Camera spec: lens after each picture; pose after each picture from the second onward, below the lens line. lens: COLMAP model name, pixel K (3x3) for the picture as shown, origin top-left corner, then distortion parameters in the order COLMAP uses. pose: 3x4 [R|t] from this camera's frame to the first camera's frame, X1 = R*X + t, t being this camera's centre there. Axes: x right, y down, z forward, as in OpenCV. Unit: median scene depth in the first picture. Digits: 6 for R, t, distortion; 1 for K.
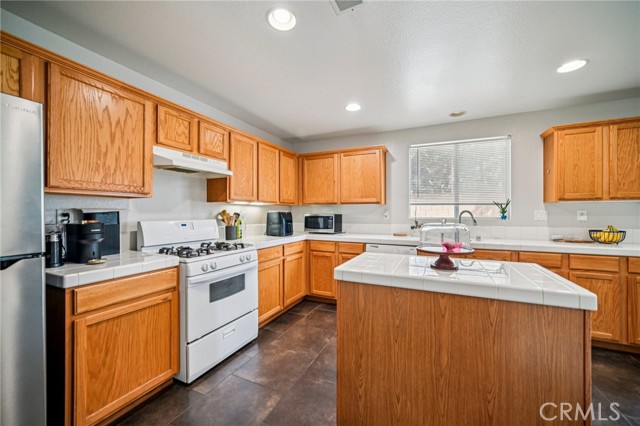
lens RADIAL K [[245.7, 0, 320.0], [0, 245.7, 213.0], [0, 0, 1]] dist [-0.015984, 0.000335]
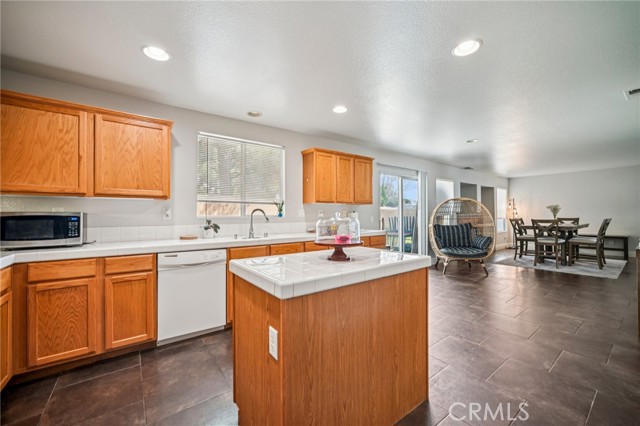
lens RADIAL K [[257.1, 0, 319.6], [0, 257.1, 209.1], [0, 0, 1]] dist [-0.017830, 0.000389]
pose [[0.475878, 0.014842, 0.879386, -0.248633], [0.002693, 0.999828, -0.018332, 0.011738], [-0.879507, 0.011091, 0.475756, 0.256622]]
